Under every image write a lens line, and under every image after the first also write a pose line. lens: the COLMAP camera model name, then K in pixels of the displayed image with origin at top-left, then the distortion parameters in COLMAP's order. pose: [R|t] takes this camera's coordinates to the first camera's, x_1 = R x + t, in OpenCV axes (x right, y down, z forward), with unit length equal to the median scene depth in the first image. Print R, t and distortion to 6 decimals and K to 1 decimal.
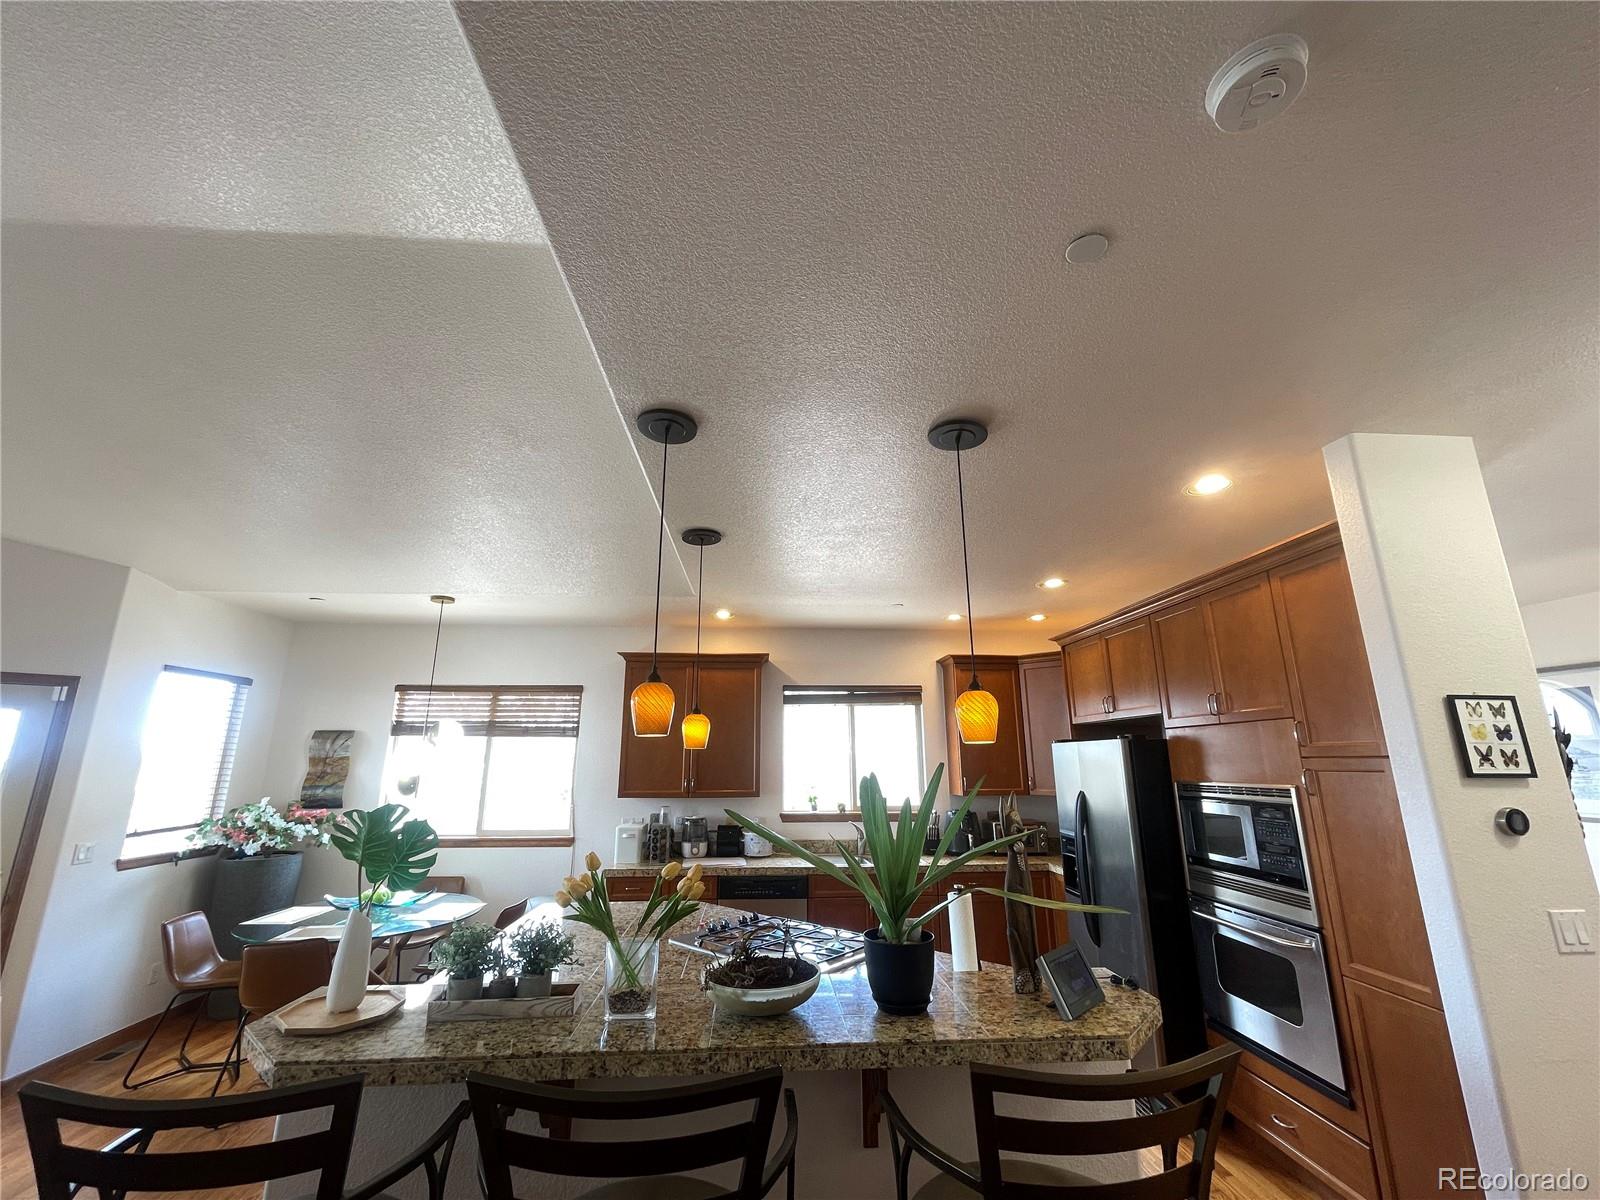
lens RADIAL K [[642.2, 0, 788.4], [0, 642.2, 602.3], [0, 0, 1]] dist [-0.001773, -0.000315]
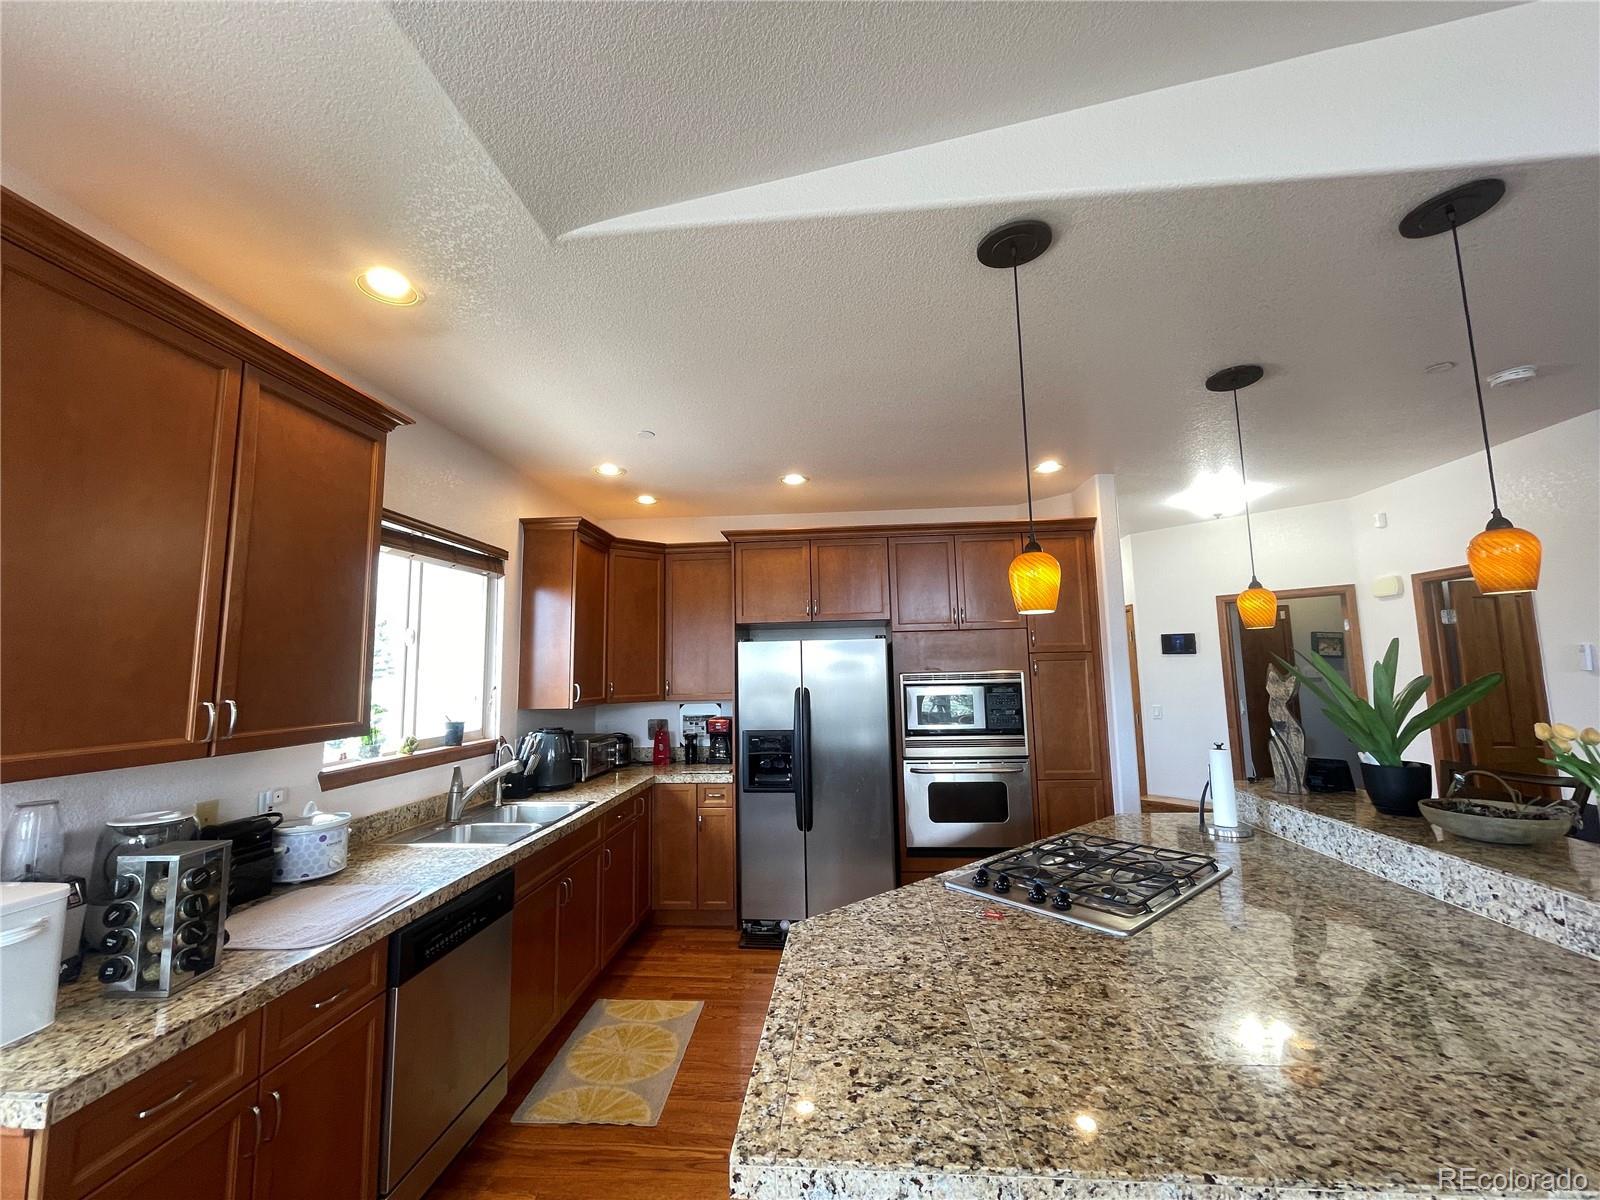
lens RADIAL K [[642.2, 0, 803.0], [0, 642.2, 588.8], [0, 0, 1]] dist [-0.001773, -0.000315]
pose [[0.141522, 0.129246, 0.981462, -0.439983], [-0.221258, 0.970489, -0.095896, 0.186230], [-0.964892, -0.203585, 0.165942, 0.670459]]
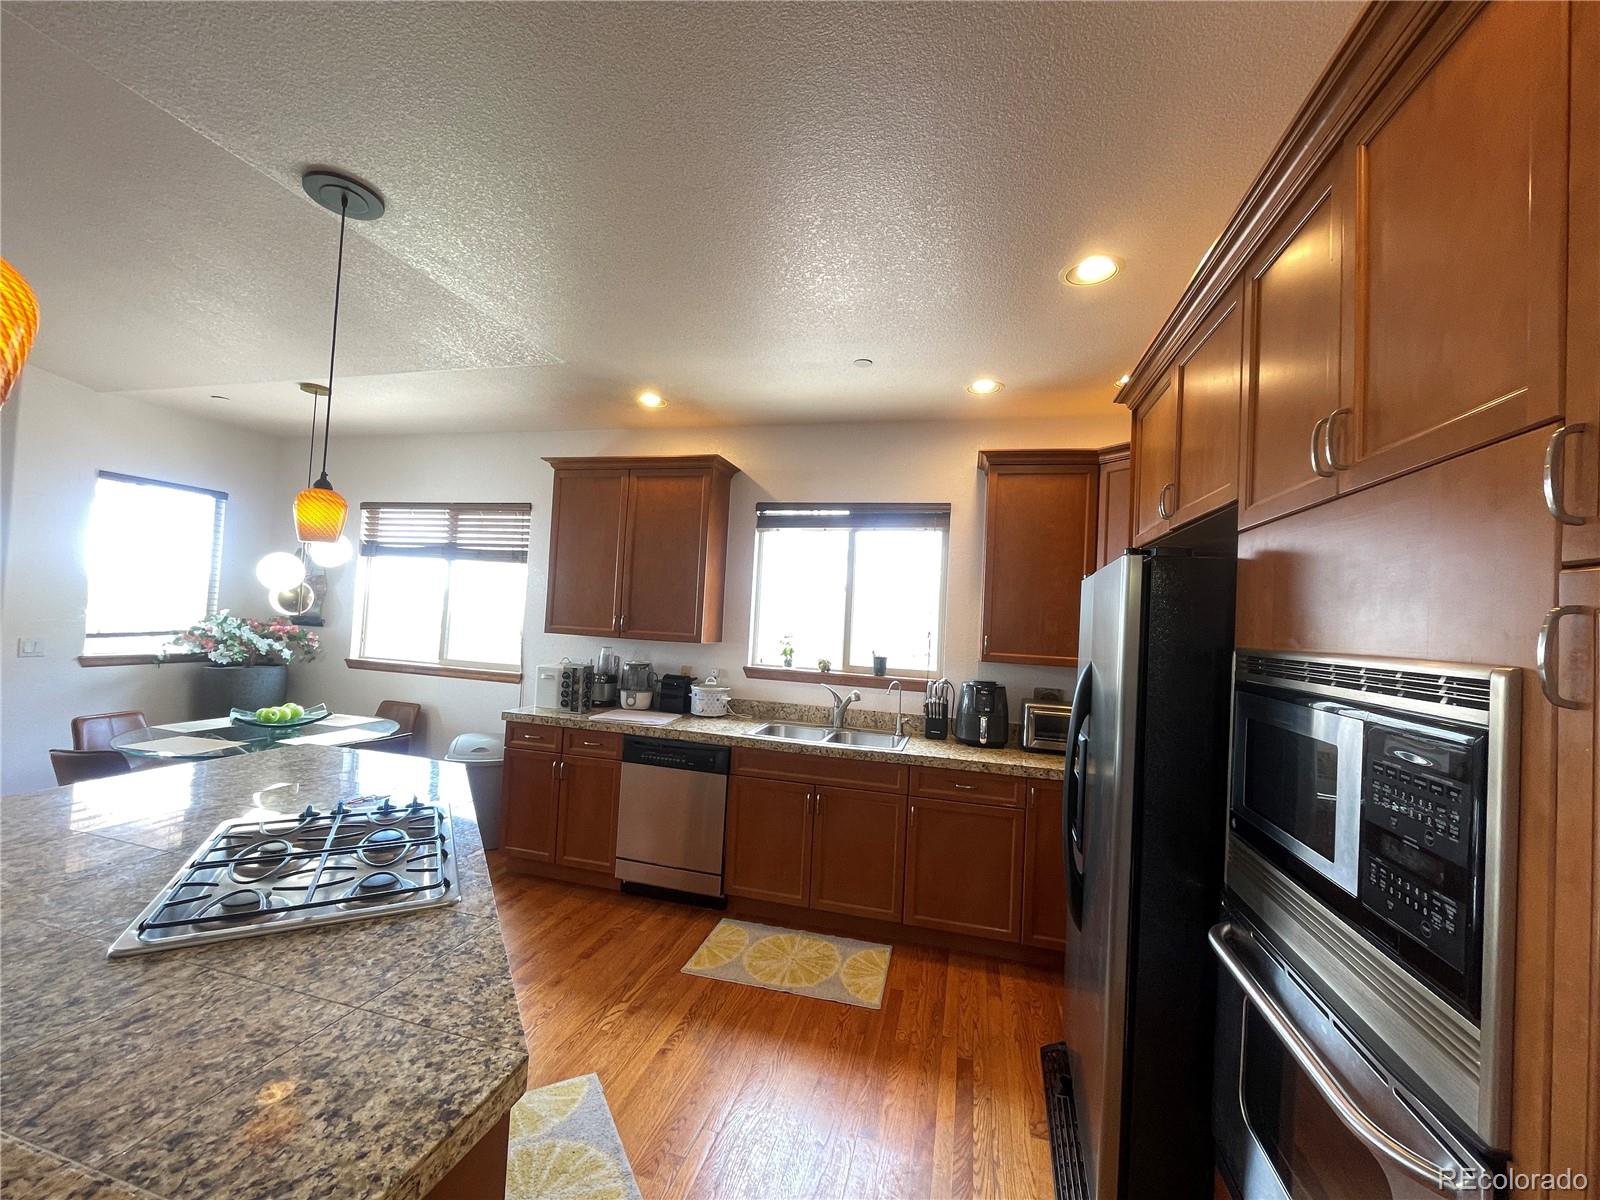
lens RADIAL K [[642.2, 0, 794.7], [0, 642.2, 592.8], [0, 0, 1]] dist [-0.001773, -0.000315]
pose [[0.947425, 0.040515, -0.317401, 0.303322], [0.022712, 0.980935, 0.193006, 0.099993], [0.319170, -0.190068, 0.928442, 0.337673]]
